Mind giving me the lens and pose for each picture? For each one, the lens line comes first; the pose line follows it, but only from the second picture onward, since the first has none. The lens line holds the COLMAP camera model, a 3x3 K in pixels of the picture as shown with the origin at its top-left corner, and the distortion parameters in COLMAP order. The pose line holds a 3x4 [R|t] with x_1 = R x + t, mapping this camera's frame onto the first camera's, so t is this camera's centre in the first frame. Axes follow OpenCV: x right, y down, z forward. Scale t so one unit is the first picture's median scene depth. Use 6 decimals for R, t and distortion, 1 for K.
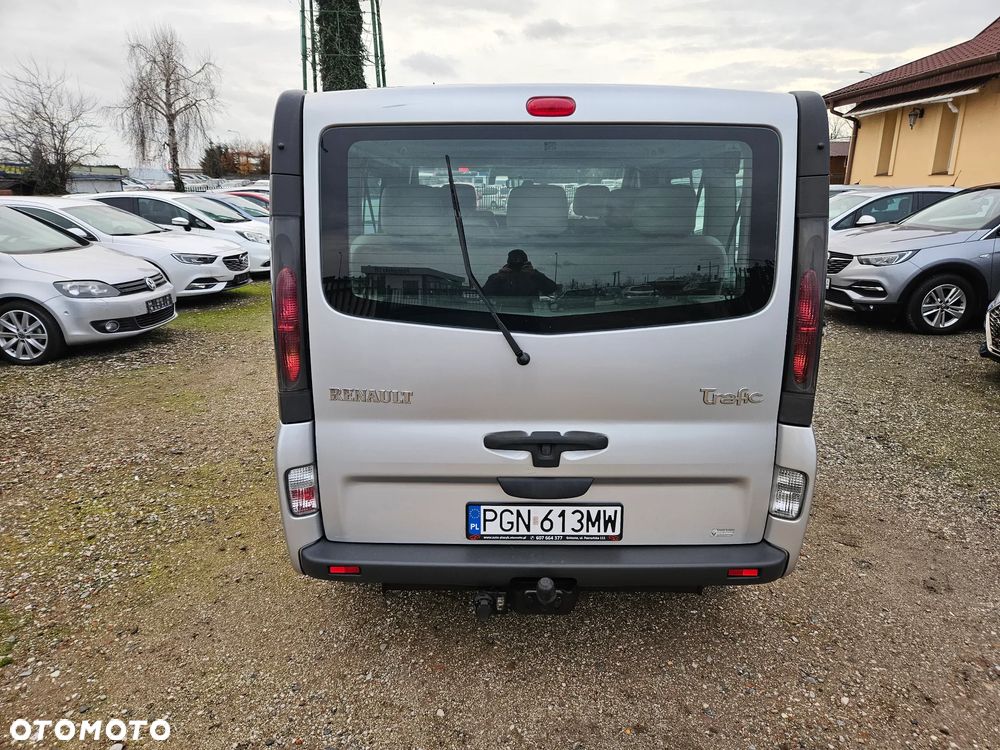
lens RADIAL K [[665.8, 0, 502.0], [0, 665.8, 355.5], [0, 0, 1]] dist [0.075051, -0.063055]
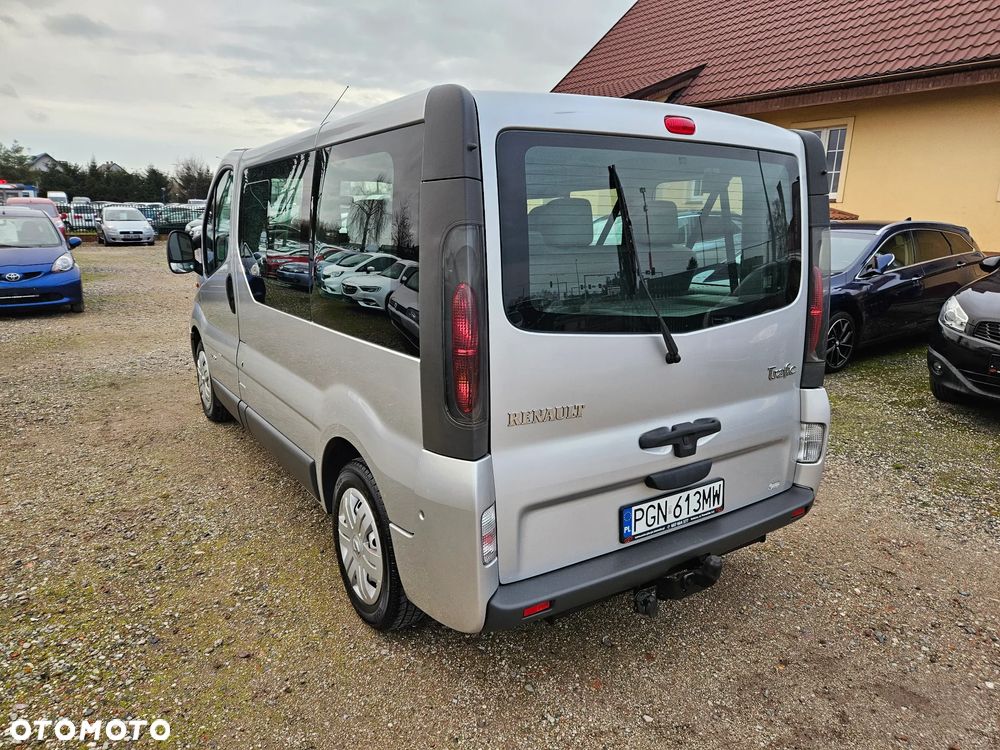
lens RADIAL K [[668.1, 0, 497.4], [0, 668.1, 355.3], [0, 0, 1]] dist [0.069829, -0.055516]
pose [[0.837916, -0.104213, 0.535757, -0.727940], [0.122621, 0.992453, 0.001270, -0.032024], [-0.531846, 0.064631, 0.844371, 0.226349]]
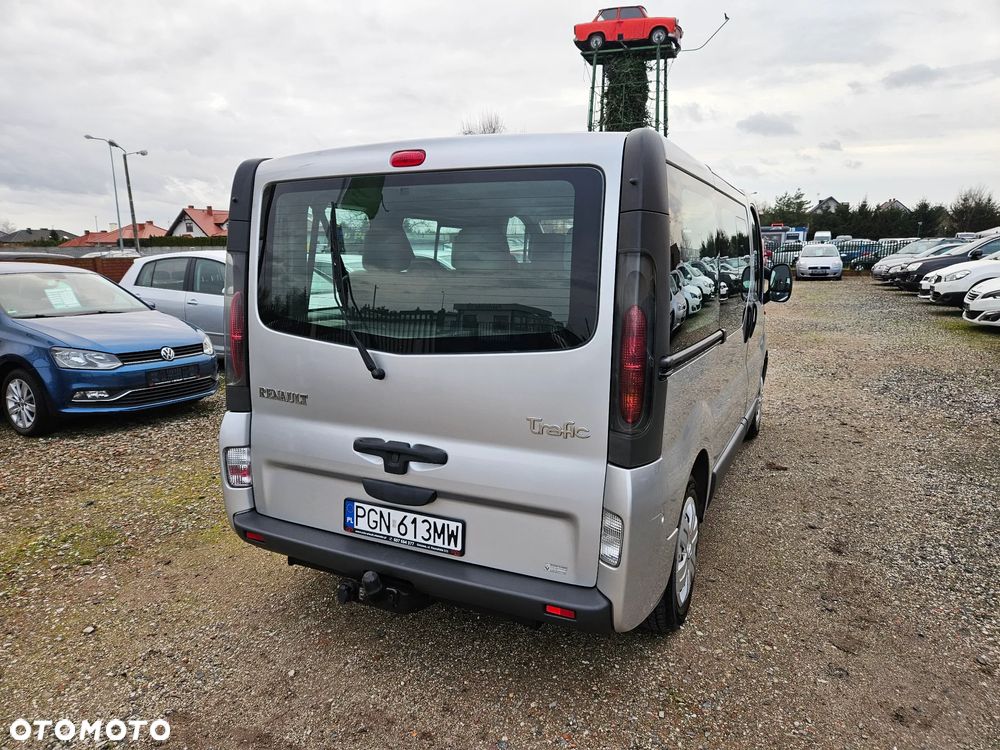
lens RADIAL K [[665.8, 0, 502.0], [0, 665.8, 355.5], [0, 0, 1]] dist [0.075051, -0.063055]
pose [[0.899238, 0.063927, -0.432763, 0.672186], [-0.100558, 0.992981, -0.062268, 0.022204], [0.425745, 0.099512, 0.899355, 0.052364]]
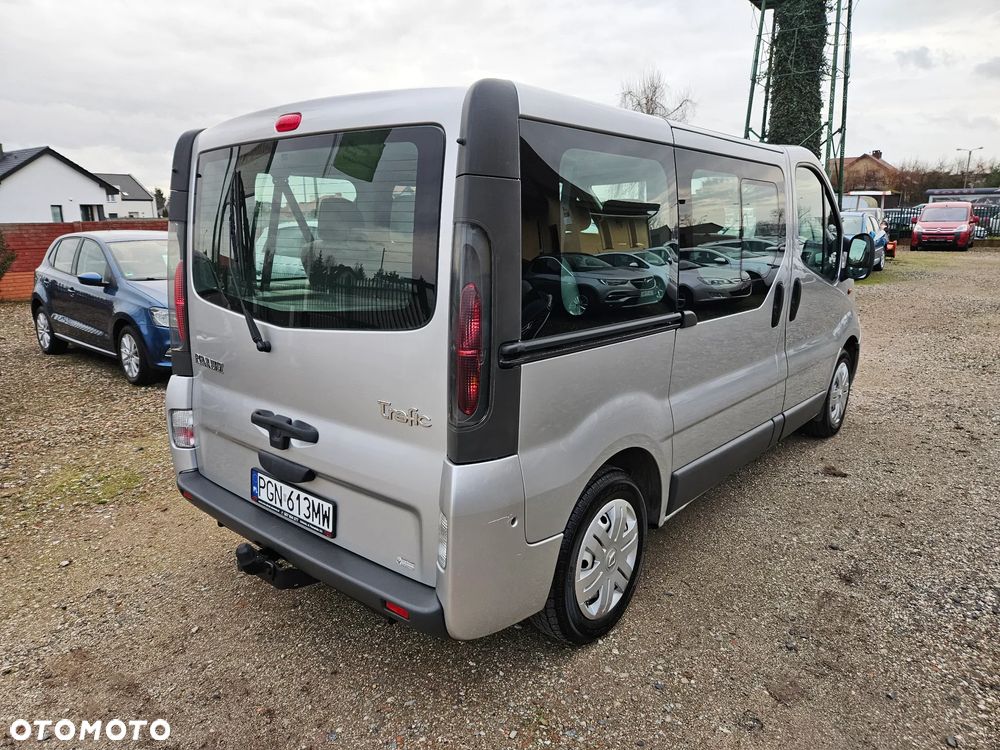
lens RADIAL K [[668.1, 0, 497.4], [0, 668.1, 355.3], [0, 0, 1]] dist [0.069829, -0.055516]
pose [[0.759974, 0.123802, -0.638054, 0.990943], [-0.149252, 0.988699, 0.014068, -0.051268], [0.632585, 0.084540, 0.769863, 0.350645]]
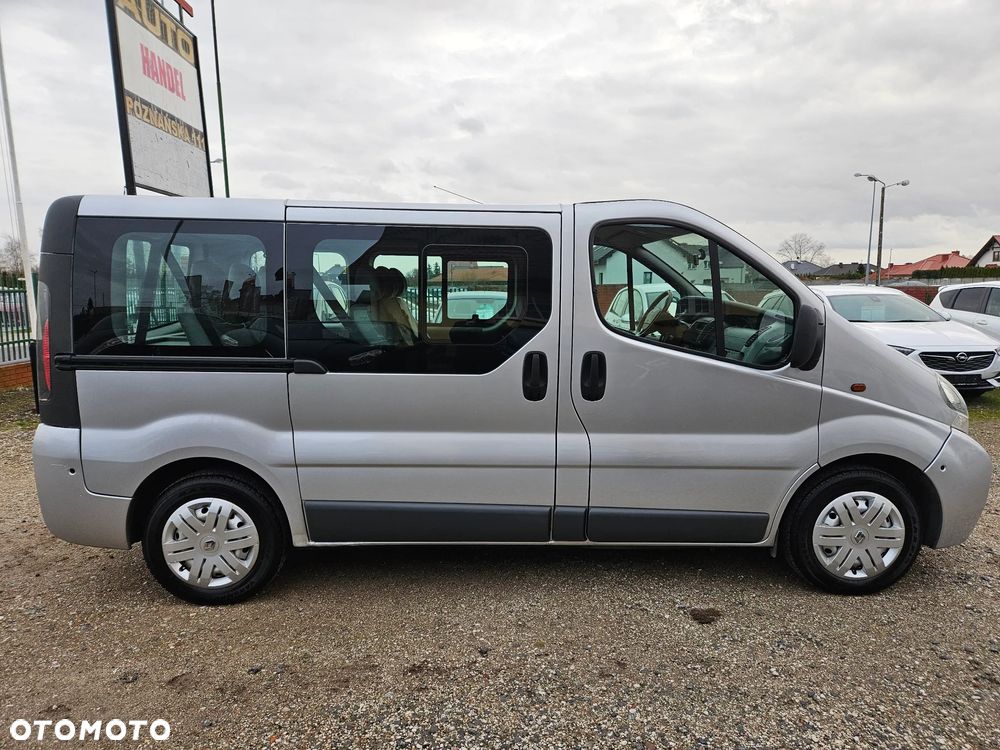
lens RADIAL K [[668.1, 0, 497.4], [0, 668.1, 355.3], [0, 0, 1]] dist [0.069829, -0.055516]
pose [[0.032299, 0.105450, -0.993900, 1.864168], [-0.238975, 0.966390, 0.094766, -0.396115], [0.970488, 0.234457, 0.056414, 1.765018]]
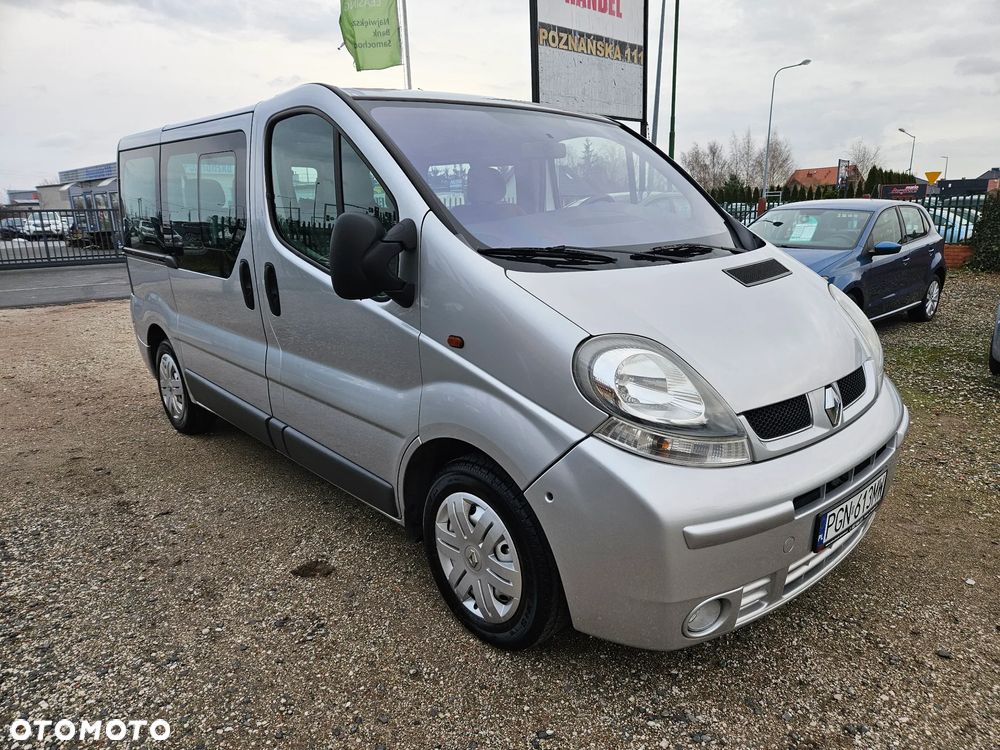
lens RADIAL K [[678.3, 0, 509.3], [0, 678.3, 356.9], [0, 0, 1]] dist [0.071185, -0.054666]
pose [[-0.739053, 0.157800, -0.654904, 1.045201], [-0.146275, 0.911390, 0.384671, -0.735983], [0.657574, 0.380088, -0.650483, 3.283238]]
